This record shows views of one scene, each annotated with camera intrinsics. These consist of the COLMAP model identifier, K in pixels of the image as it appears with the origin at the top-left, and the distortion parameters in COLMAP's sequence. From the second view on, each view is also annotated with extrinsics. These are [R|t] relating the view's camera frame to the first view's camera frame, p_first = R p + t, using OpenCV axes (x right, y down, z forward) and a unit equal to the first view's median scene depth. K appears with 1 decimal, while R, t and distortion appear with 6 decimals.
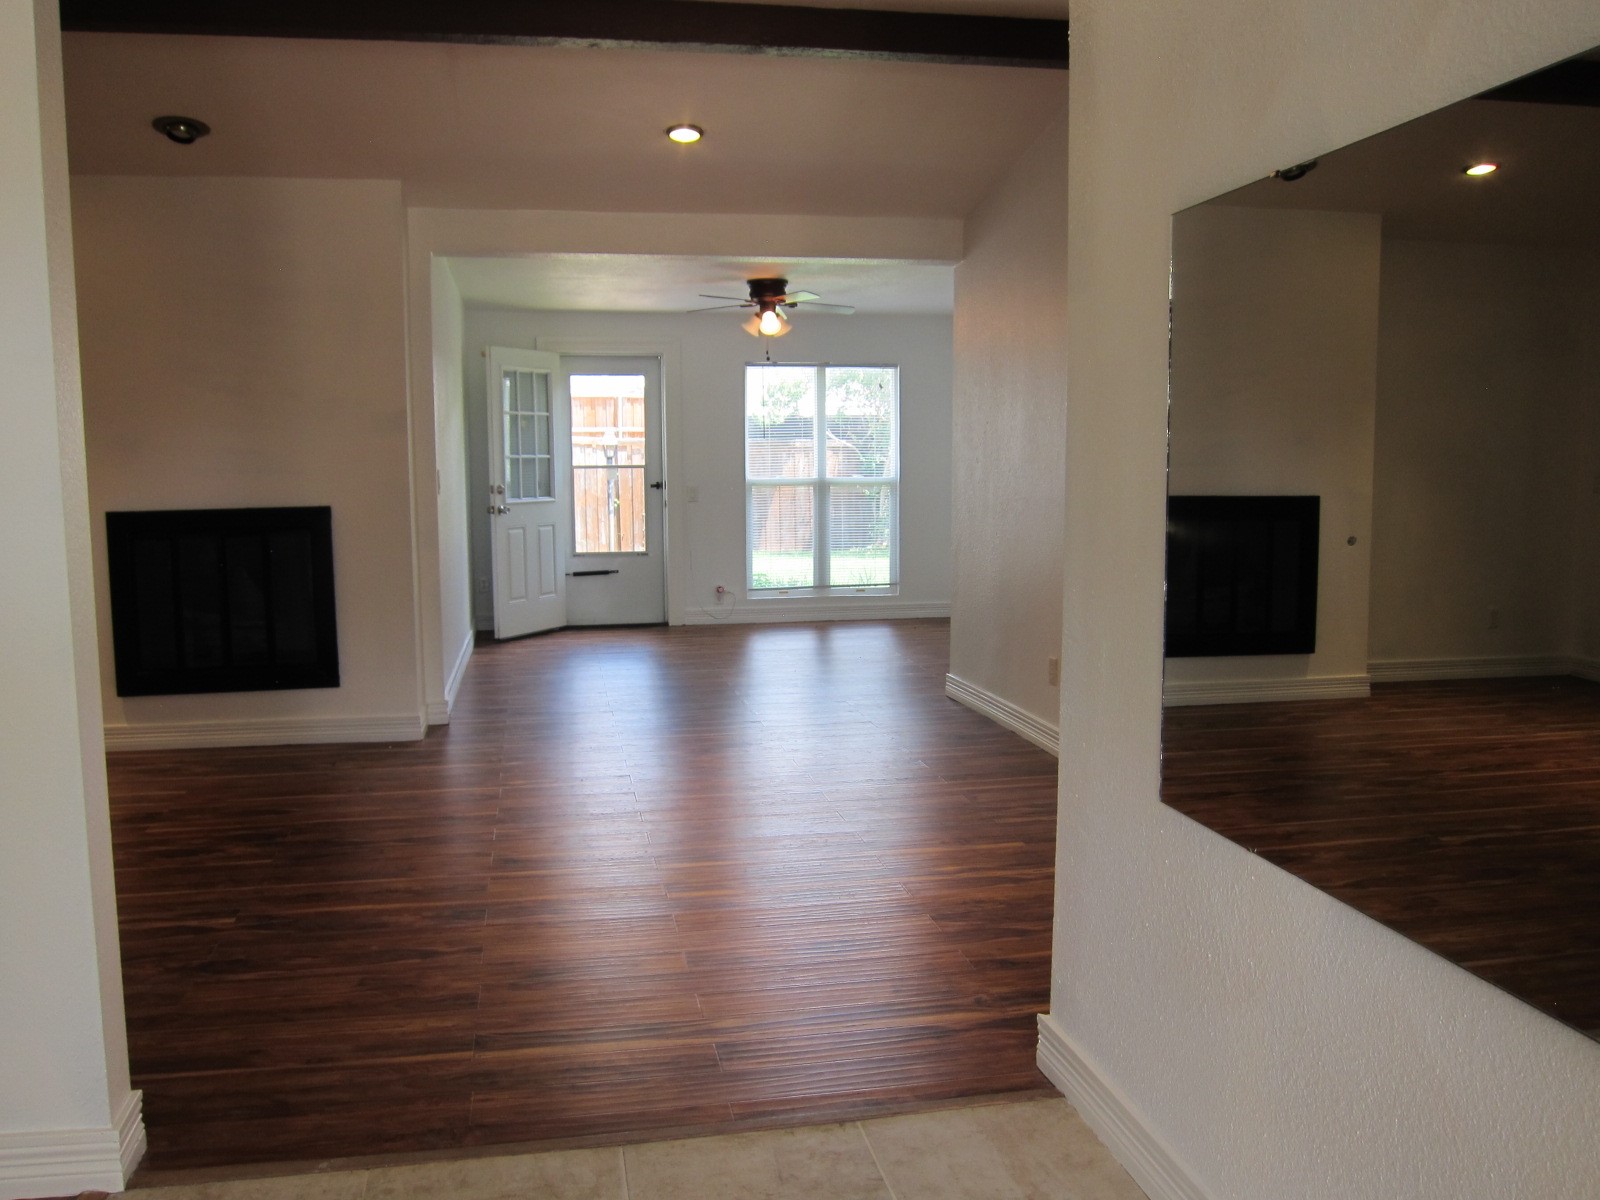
lens RADIAL K [[1339.8, 0, 793.3], [0, 1339.8, 613.7], [0, 0, 1]] dist [-0.062174, 0.029286]
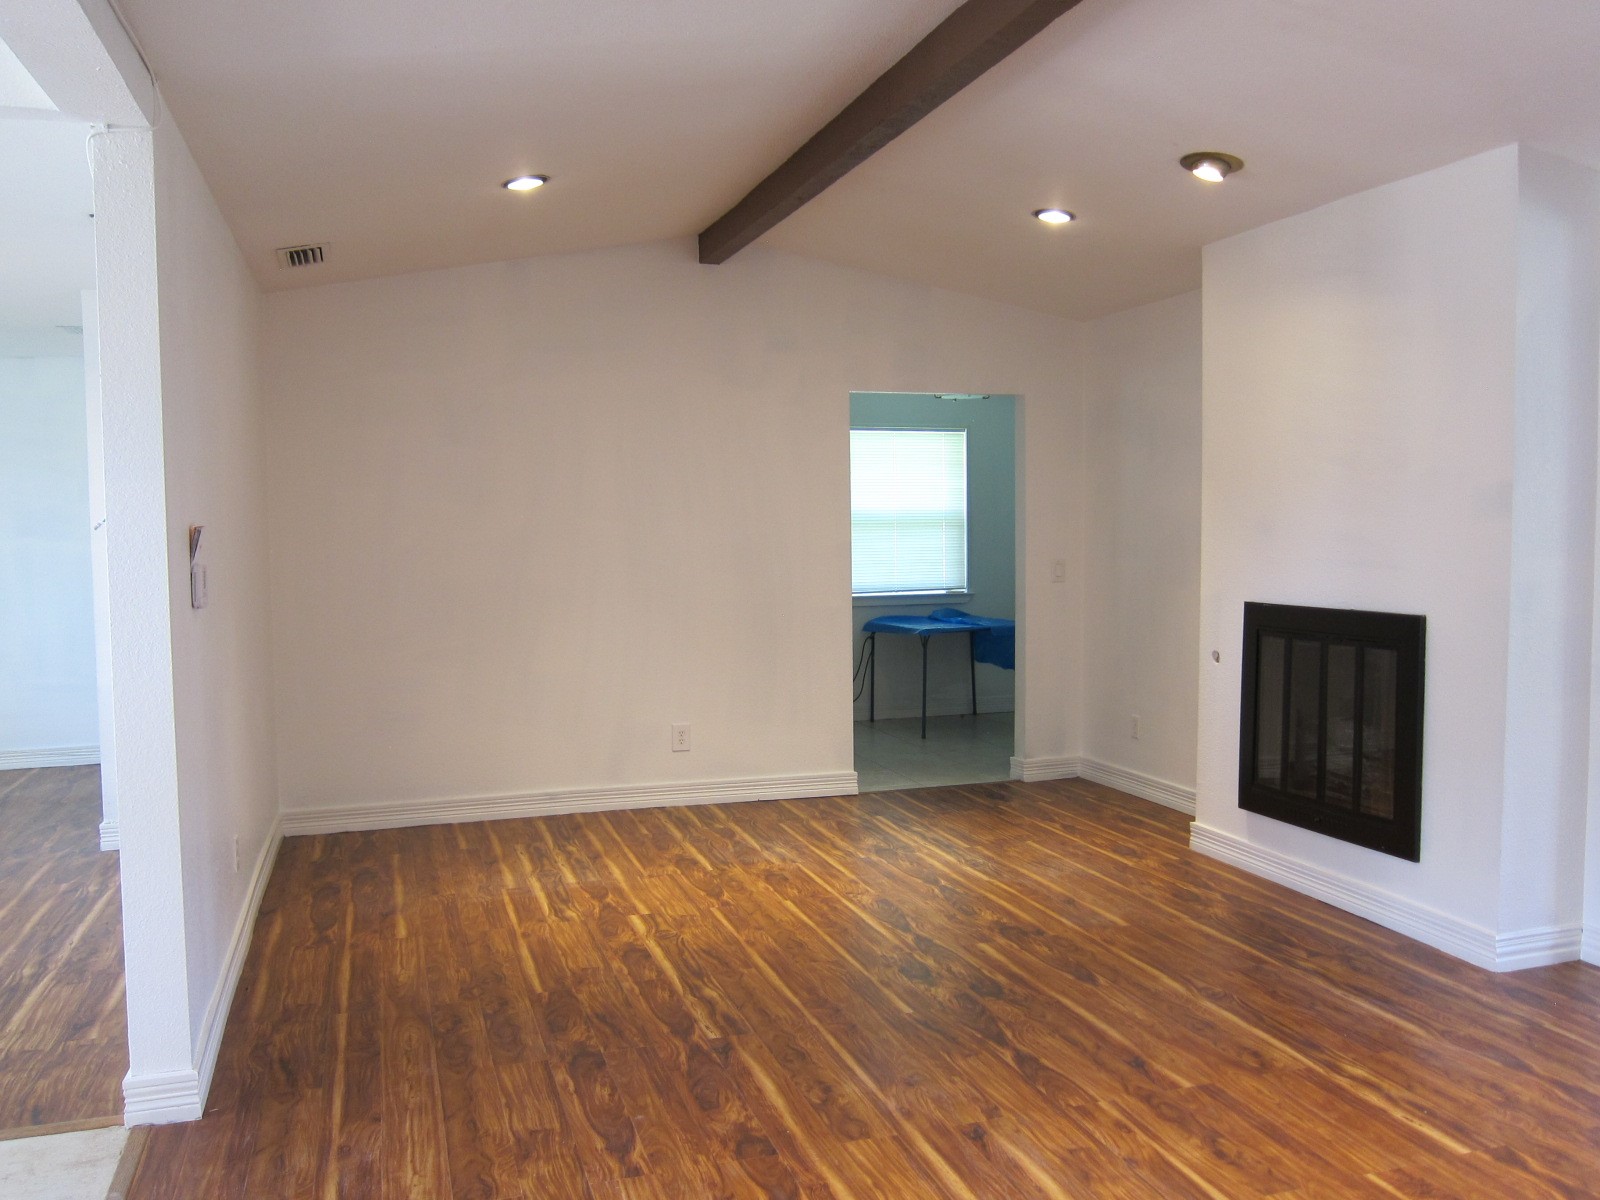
lens RADIAL K [[1339.8, 0, 793.3], [0, 1339.8, 613.7], [0, 0, 1]] dist [-0.062174, 0.029286]
pose [[0.123322, 0.075682, -0.989477, 0.331388], [-0.107395, 0.992249, 0.062509, -0.090736], [0.986538, 0.098557, 0.130494, 0.562262]]
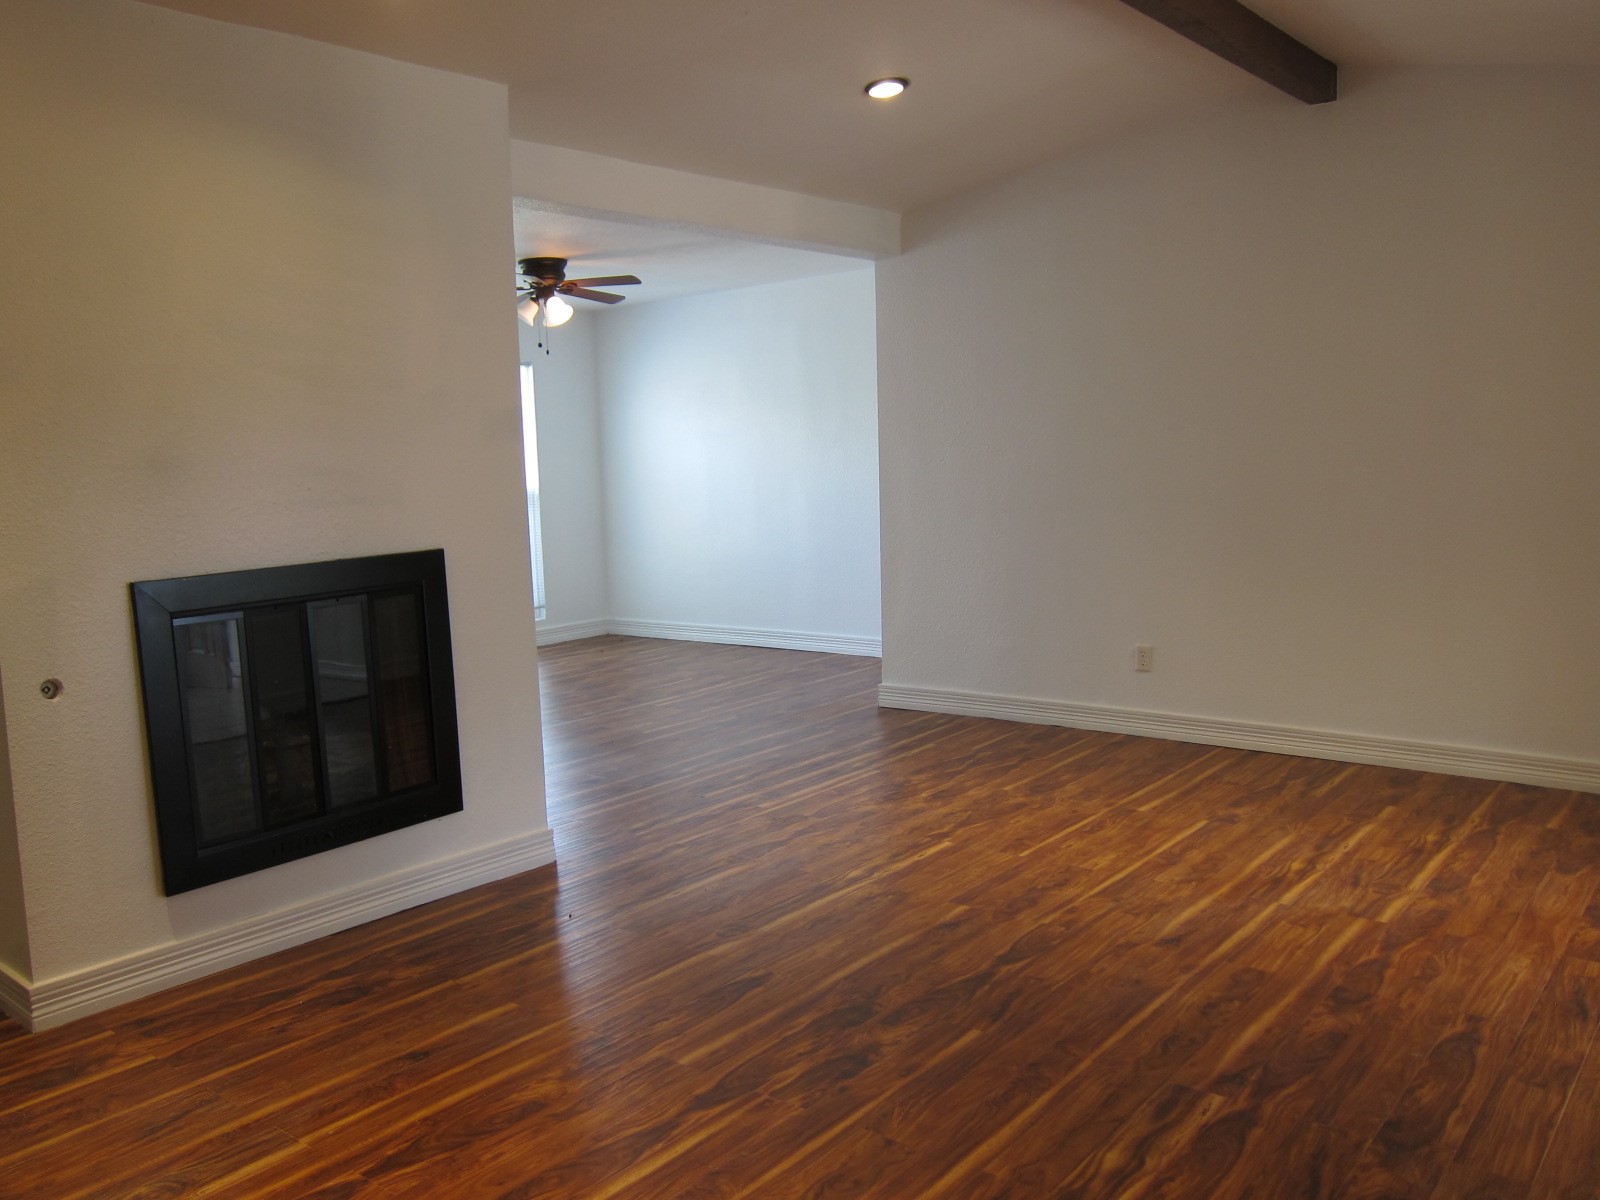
lens RADIAL K [[1339.8, 0, 793.3], [0, 1339.8, 613.7], [0, 0, 1]] dist [-0.062174, 0.029286]
pose [[0.750959, -0.097404, 0.653125, -0.663279], [0.098924, 0.994494, 0.034572, -0.053998], [-0.652897, 0.038648, 0.756460, 0.365824]]
